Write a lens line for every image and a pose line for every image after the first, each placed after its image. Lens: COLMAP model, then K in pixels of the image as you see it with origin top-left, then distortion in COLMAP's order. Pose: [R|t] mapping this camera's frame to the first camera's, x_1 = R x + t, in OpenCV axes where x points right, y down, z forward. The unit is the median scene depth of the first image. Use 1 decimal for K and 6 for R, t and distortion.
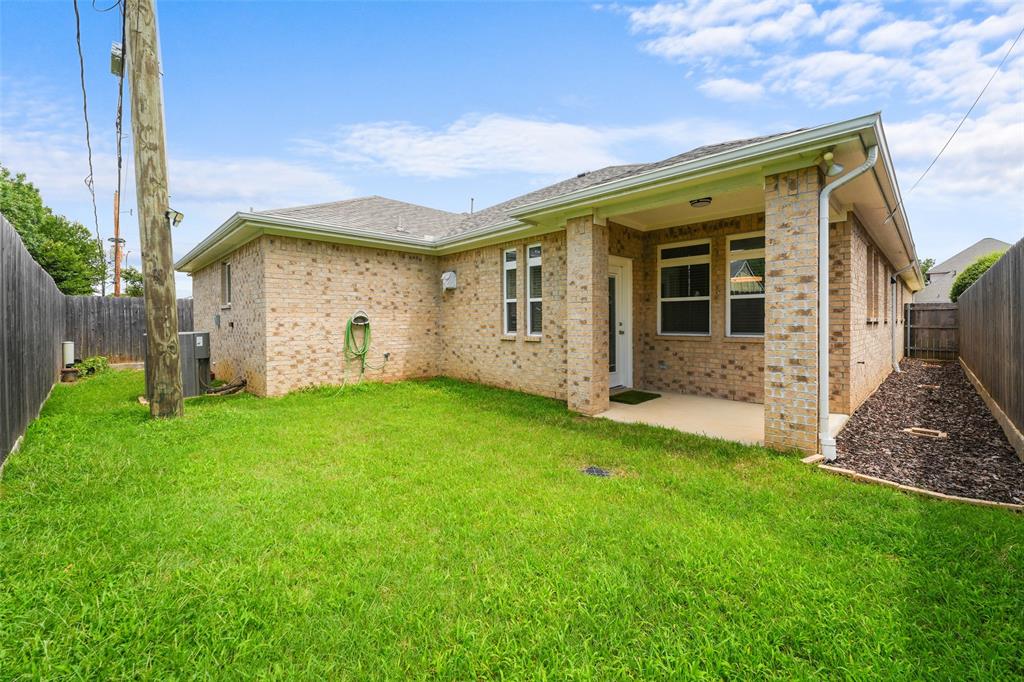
lens RADIAL K [[409.2, 0, 519.3], [0, 409.2, 321.6], [0, 0, 1]] dist [0.011022, -0.002291]
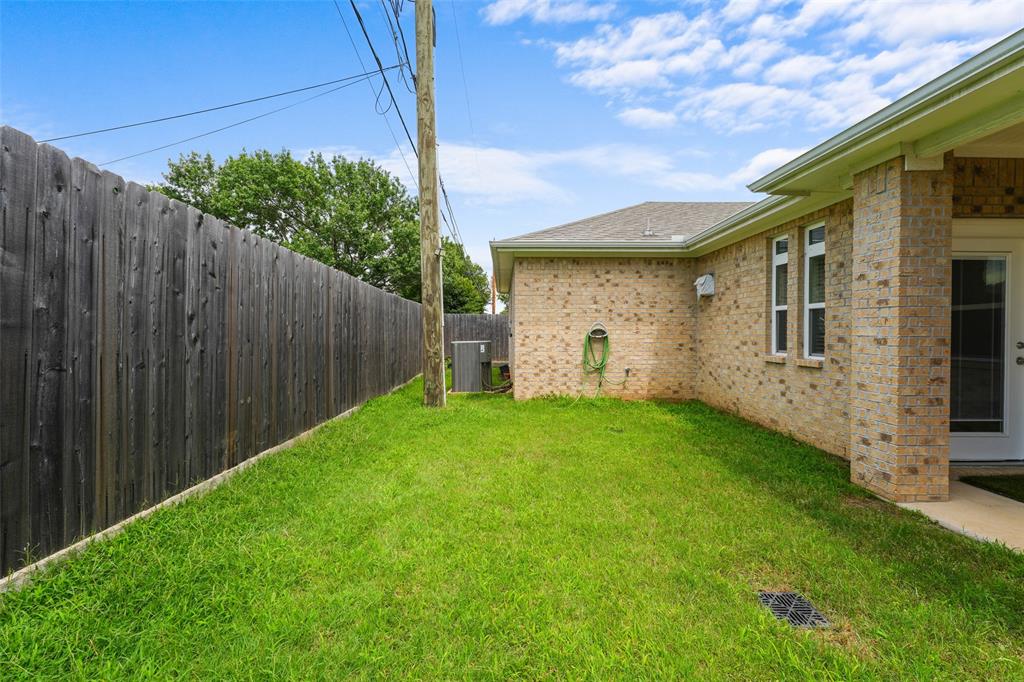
lens RADIAL K [[409.2, 0, 510.6], [0, 409.2, 334.1], [0, 0, 1]] dist [0.011022, -0.002291]
pose [[0.718287, 0.012133, -0.695641, 0.153043], [-0.008595, 0.999926, 0.008566, -0.008012], [0.695694, -0.000174, 0.718338, 0.160825]]
